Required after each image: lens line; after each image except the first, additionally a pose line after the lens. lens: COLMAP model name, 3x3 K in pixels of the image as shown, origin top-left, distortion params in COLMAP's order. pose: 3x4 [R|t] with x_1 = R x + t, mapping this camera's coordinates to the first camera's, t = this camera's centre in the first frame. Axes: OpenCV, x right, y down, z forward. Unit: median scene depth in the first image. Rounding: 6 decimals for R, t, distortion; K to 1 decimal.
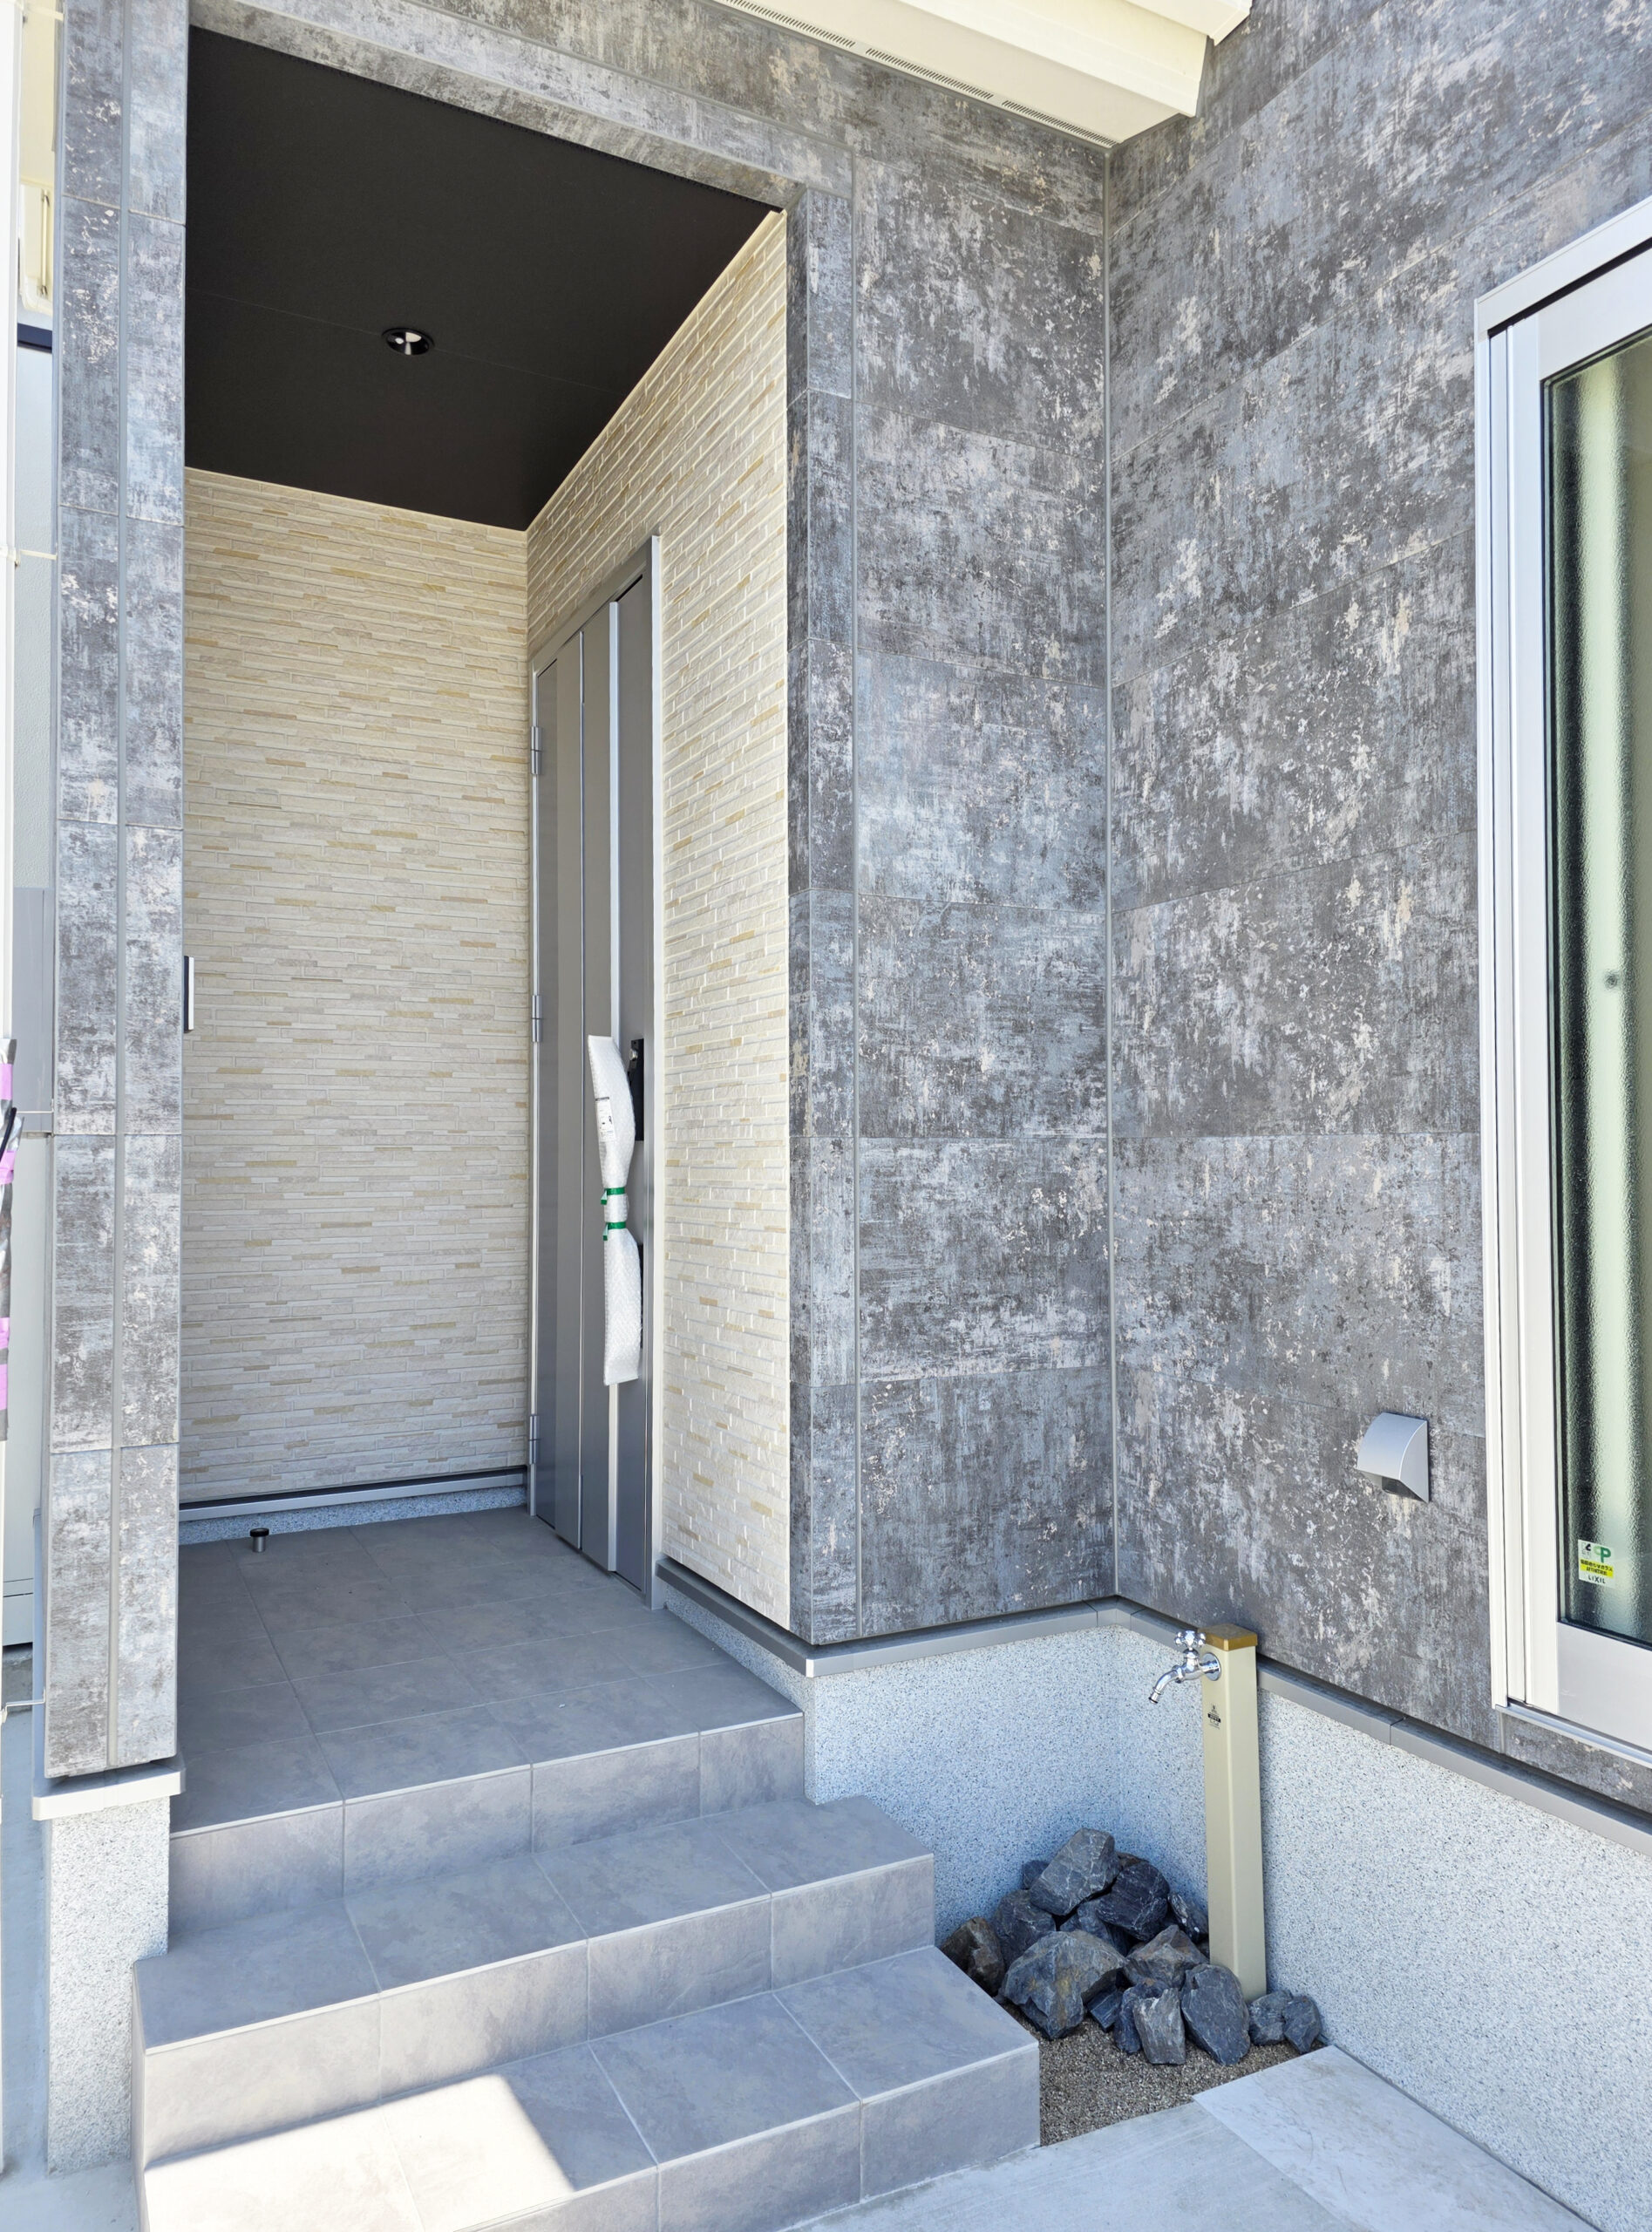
lens RADIAL K [[1492.9, 0, 819.2], [0, 1492.9, 1118.4], [0, 0, 1]] dist [0.070333, -0.068766]
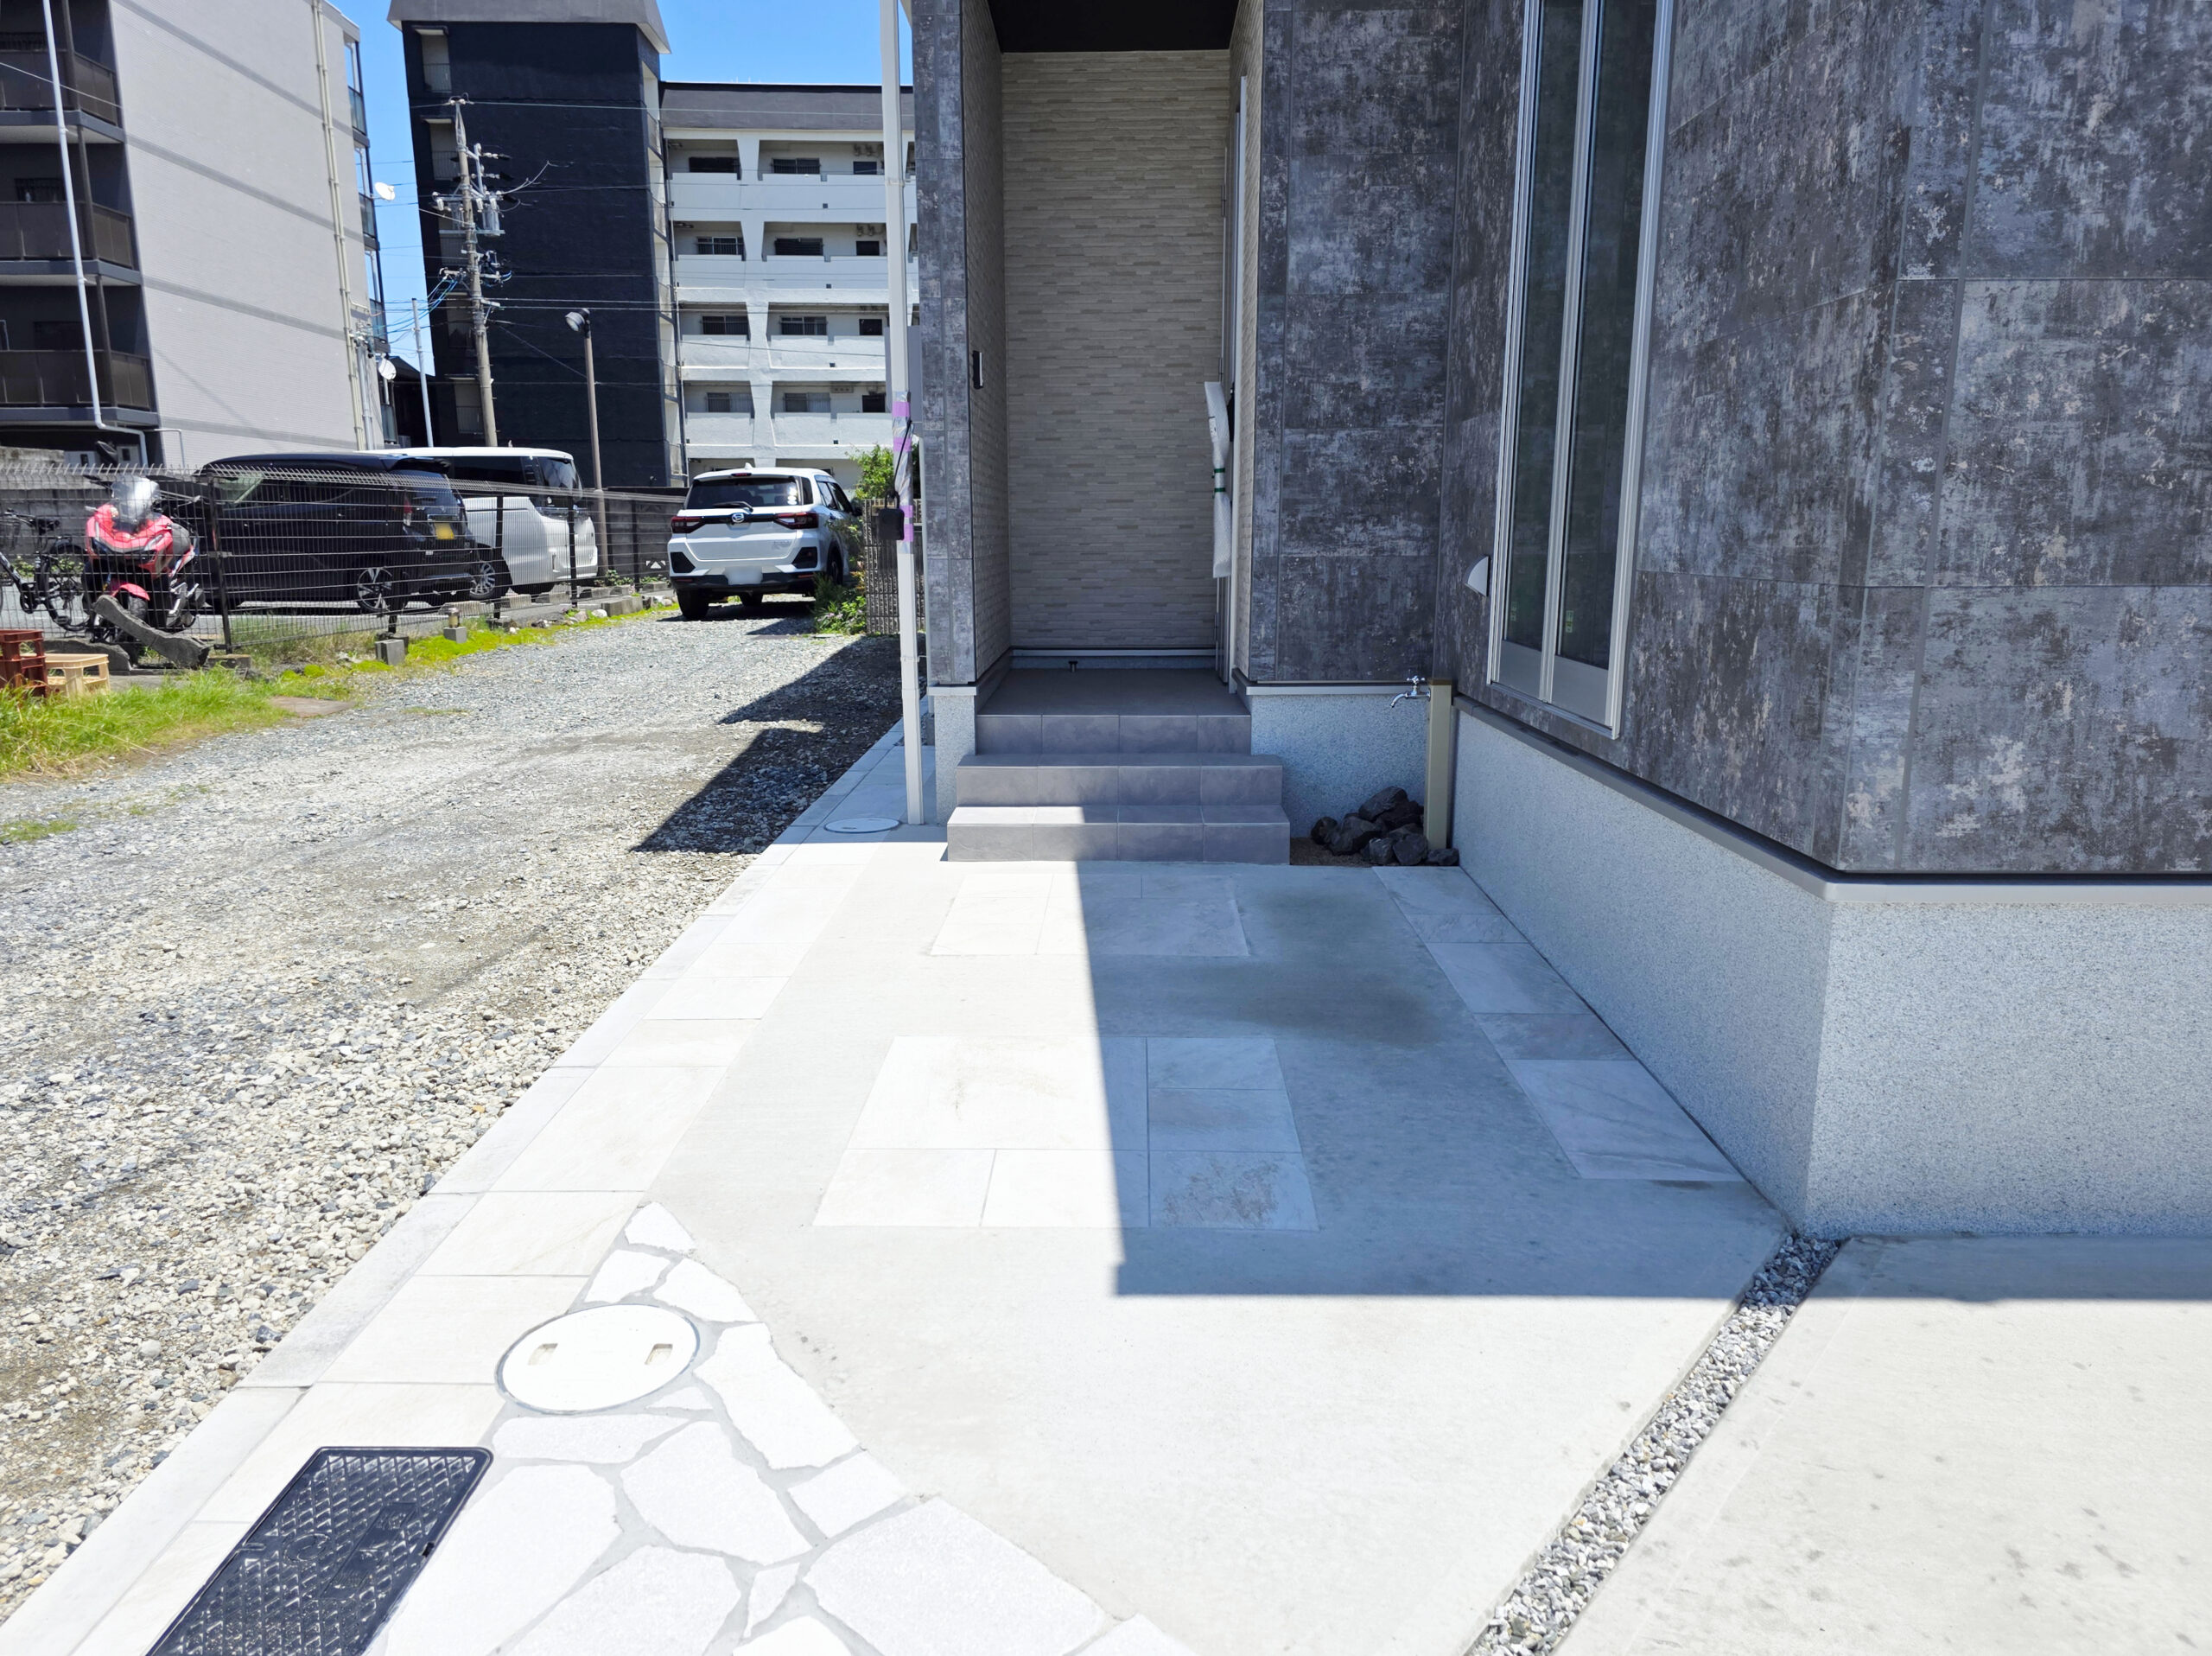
lens RADIAL K [[1479.8, 0, 1085.8], [0, 1479.8, 834.5], [0, 0, 1]] dist [0.070333, -0.068766]
pose [[0.881141, 0.093990, -0.463418, 0.753242], [0.013354, 0.974709, 0.223080, 0.092728], [0.472665, -0.202754, 0.857601, -0.905379]]
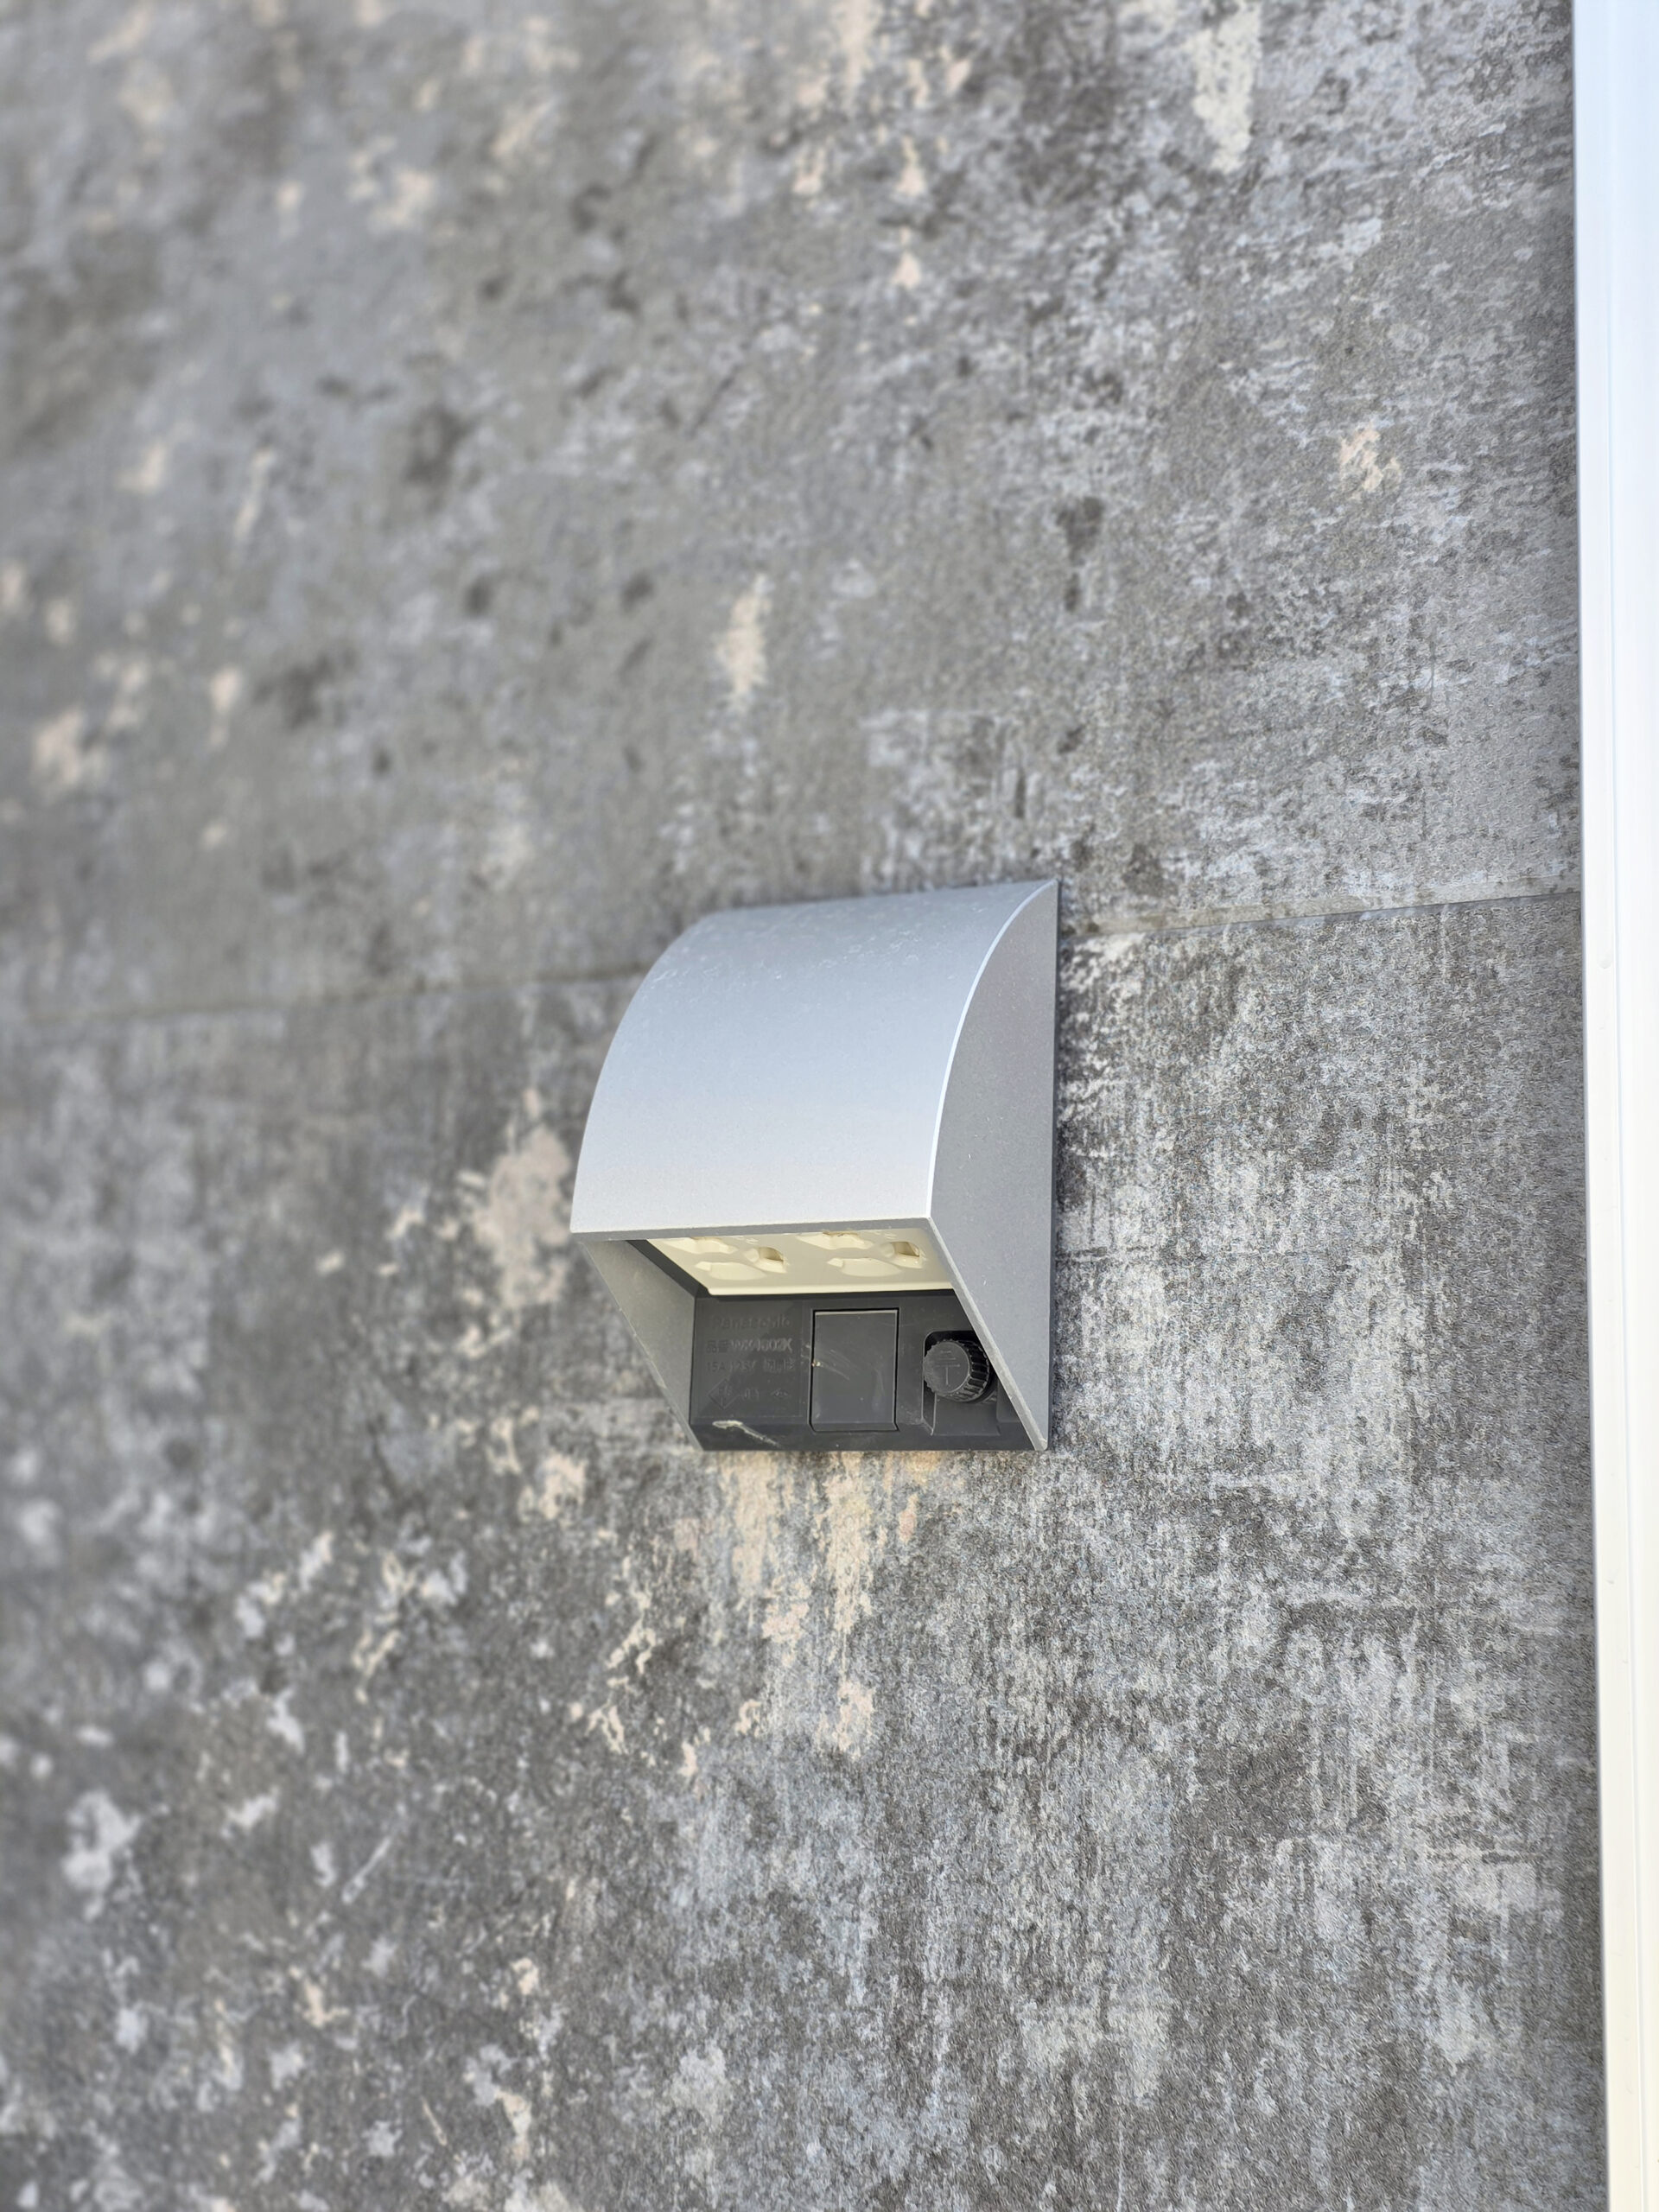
lens RADIAL K [[2973.0, 0, 830.3], [0, 2973.0, 1108.4], [0, 0, 1]] dist [0.088690, 0.000000]
pose [[0.800650, 0.139557, 0.582652, 0.188600], [-0.052670, 0.985123, -0.163581, 0.226202], [-0.596812, 0.100283, 0.796090, 0.665482]]
